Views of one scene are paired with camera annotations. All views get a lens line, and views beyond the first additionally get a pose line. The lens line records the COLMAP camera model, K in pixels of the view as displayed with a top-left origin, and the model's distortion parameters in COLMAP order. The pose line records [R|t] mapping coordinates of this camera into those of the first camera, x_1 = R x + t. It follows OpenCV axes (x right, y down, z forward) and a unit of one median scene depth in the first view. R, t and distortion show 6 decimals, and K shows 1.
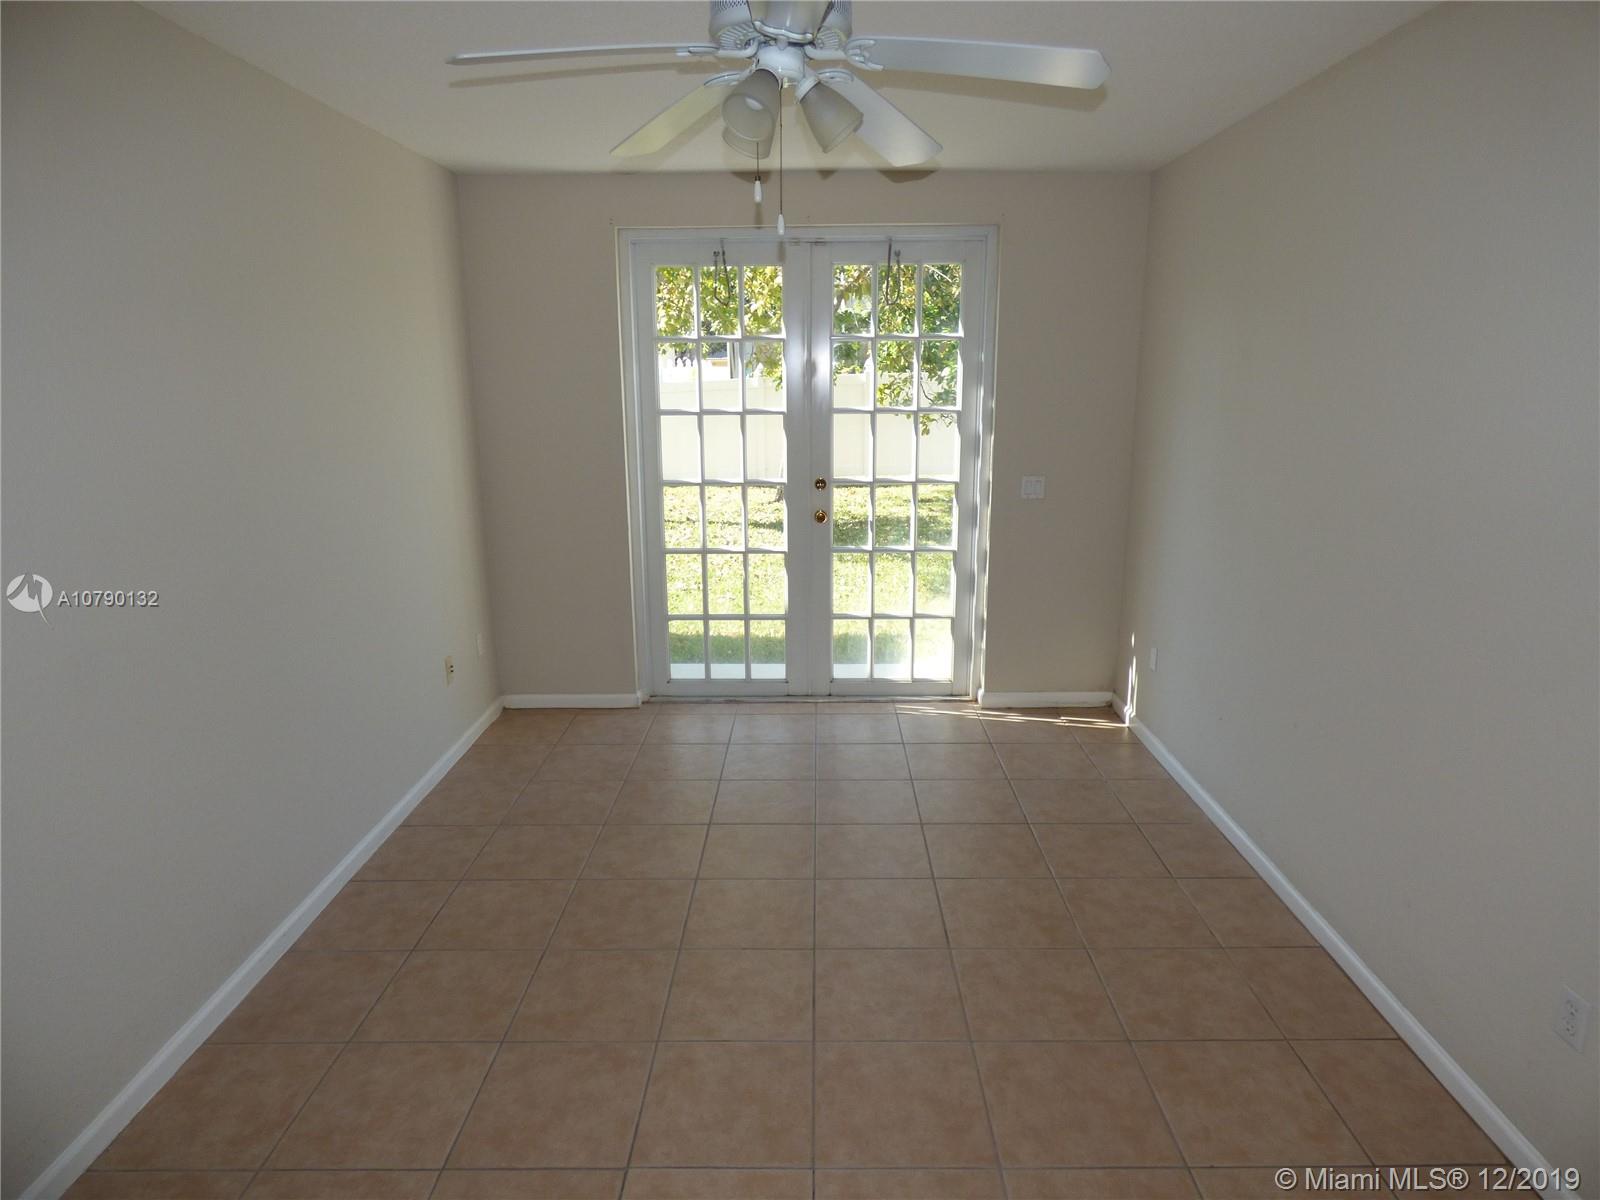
lens RADIAL K [[959.7, 0, 809.5], [0, 959.7, 605.7], [0, 0, 1]] dist [0.004957, -0.017556]
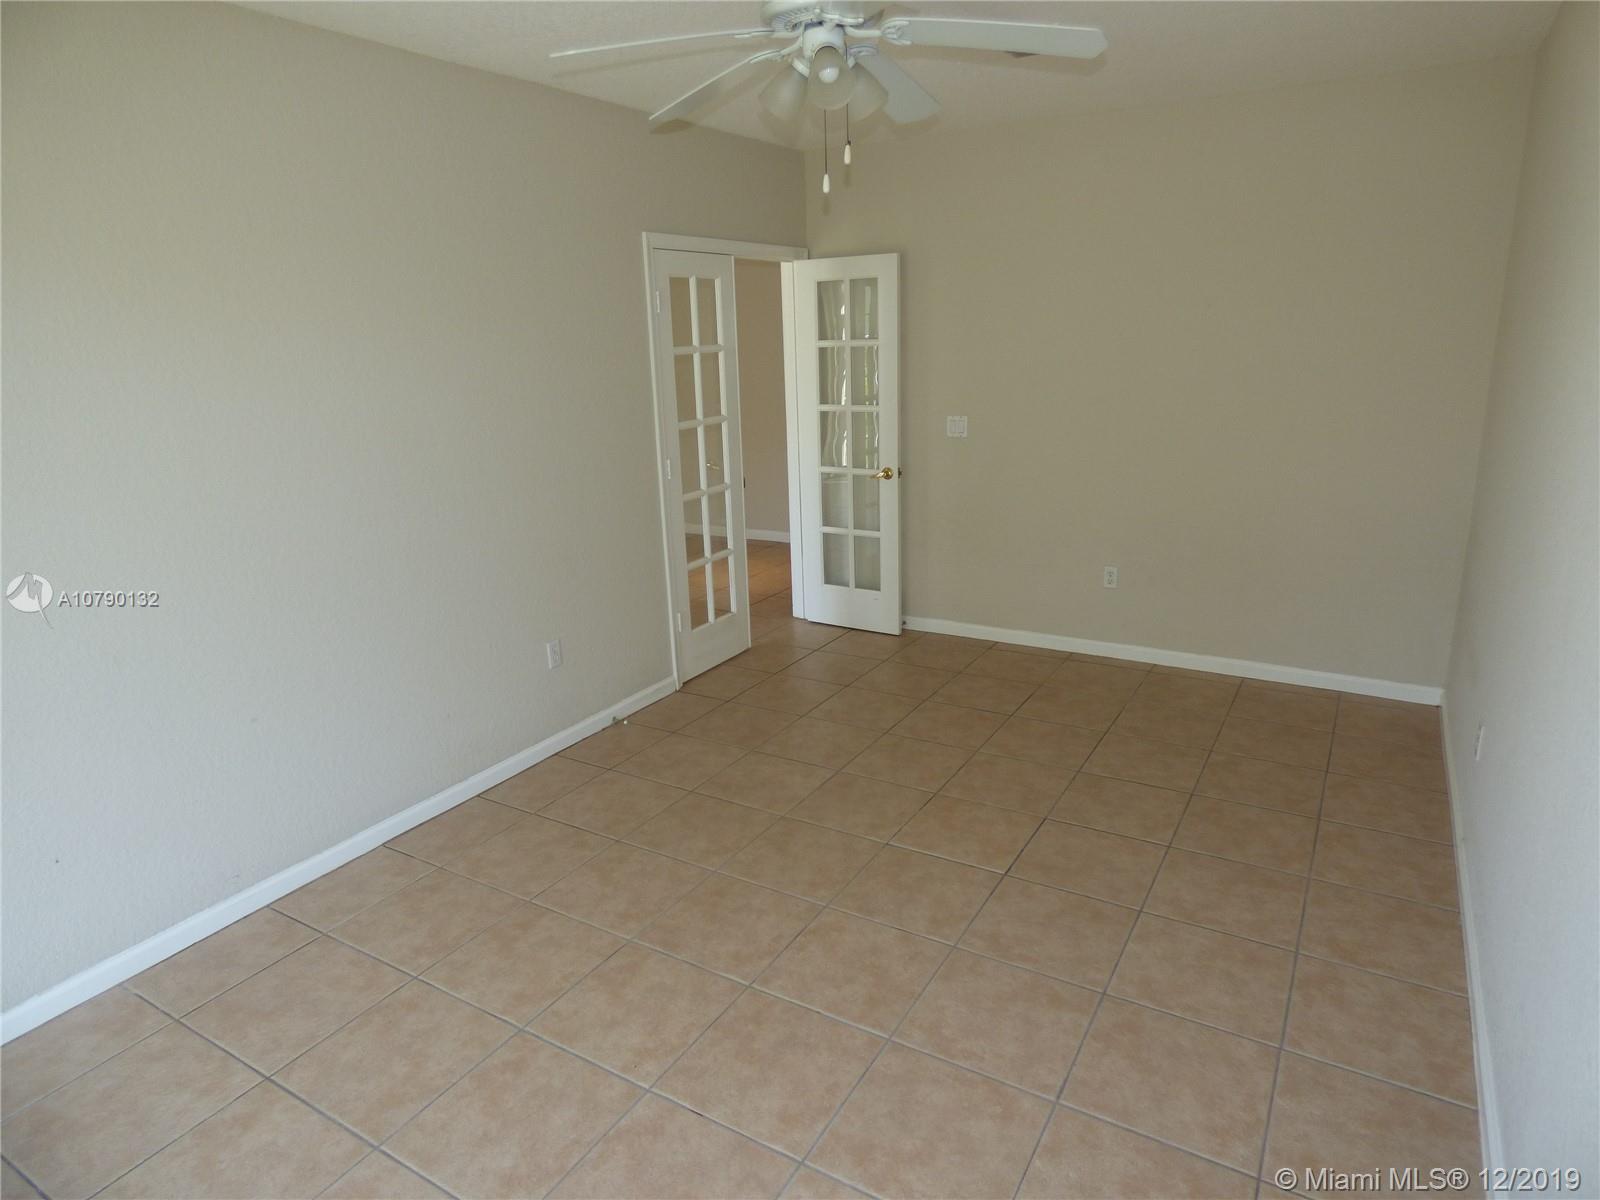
lens RADIAL K [[963.5, 0, 795.8], [0, 963.5, 598.6], [0, 0, 1]] dist [-0.012758, -0.003838]
pose [[-0.858869, -0.096976, 0.502931, -0.485448], [0.165510, 0.876688, 0.451691, -0.374727], [-0.484717, 0.471184, -0.736909, 1.622996]]
